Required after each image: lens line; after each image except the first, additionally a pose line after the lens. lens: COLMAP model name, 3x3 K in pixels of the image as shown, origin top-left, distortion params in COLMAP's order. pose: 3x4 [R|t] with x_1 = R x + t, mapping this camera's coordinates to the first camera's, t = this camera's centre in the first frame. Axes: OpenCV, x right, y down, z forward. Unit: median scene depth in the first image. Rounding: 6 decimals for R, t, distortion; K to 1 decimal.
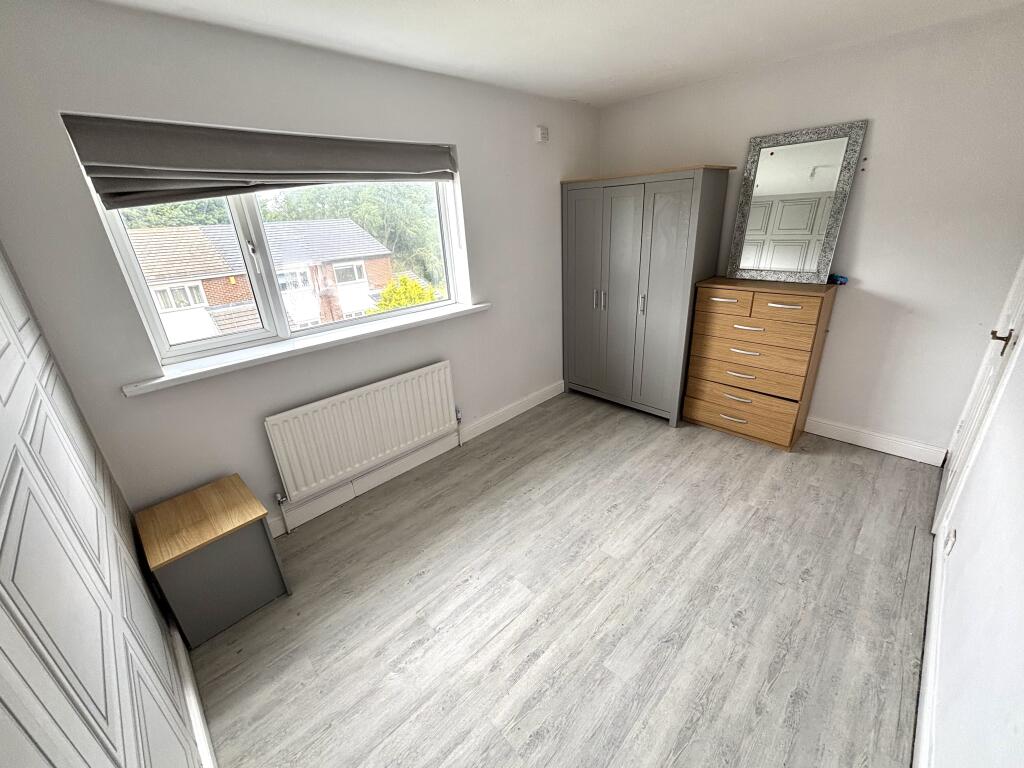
lens RADIAL K [[416.6, 0, 511.1], [0, 416.6, 379.2], [0, 0, 1]] dist [0.013268, -0.000220]
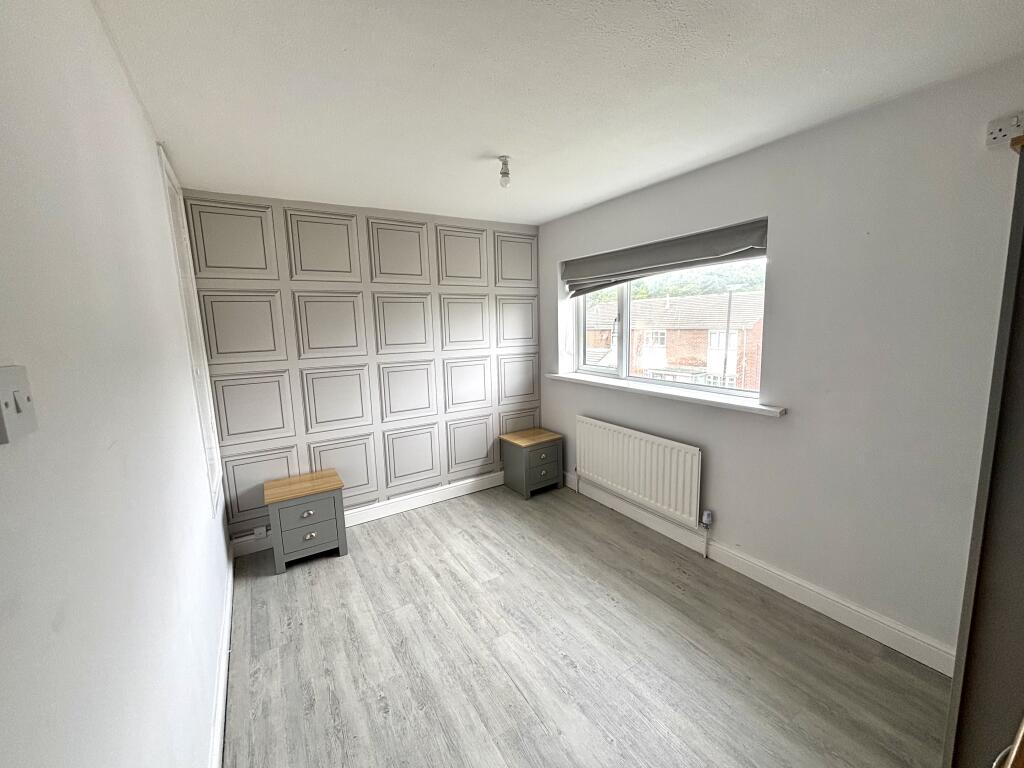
lens RADIAL K [[416.6, 0, 511.1], [0, 416.6, 379.2], [0, 0, 1]] dist [0.013268, -0.000220]
pose [[-0.217046, 0.196538, -0.956172, 0.951322], [-0.323562, 0.909663, 0.260425, -0.352964], [0.920977, 0.365905, -0.133846, 0.848523]]
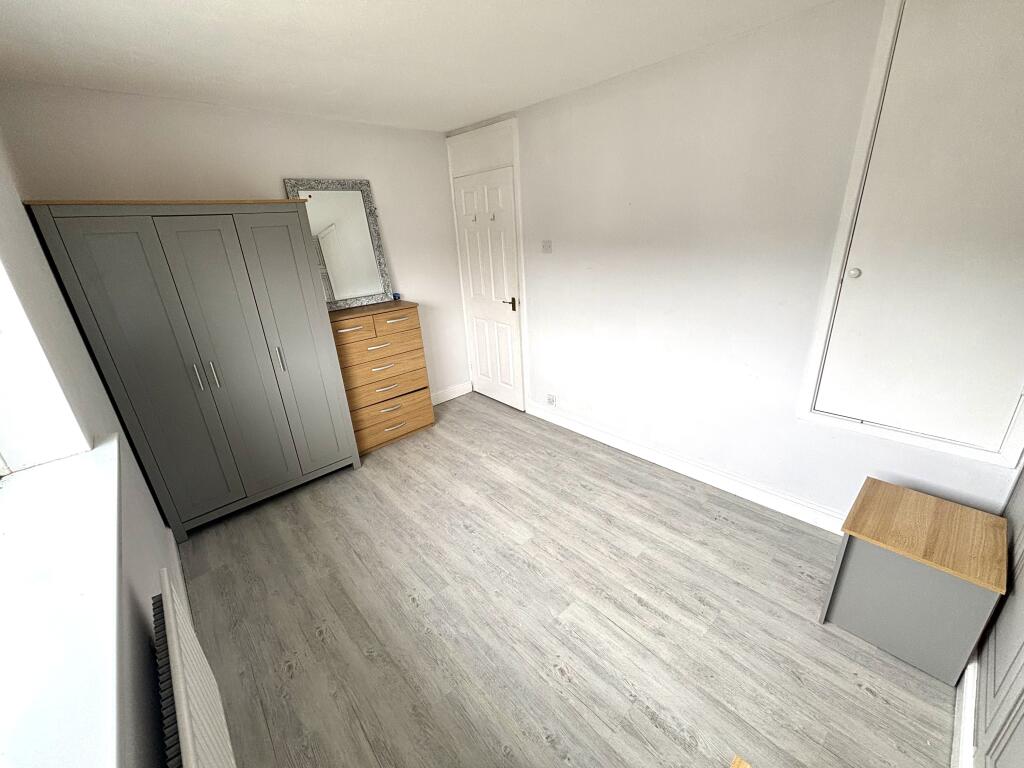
lens RADIAL K [[416.6, 0, 511.1], [0, 416.6, 379.2], [0, 0, 1]] dist [0.013268, -0.000220]
pose [[0.038593, -0.302194, 0.952465, -0.614225], [0.425083, 0.867594, 0.258042, -0.220498], [-0.904331, 0.394918, 0.161941, 0.637244]]
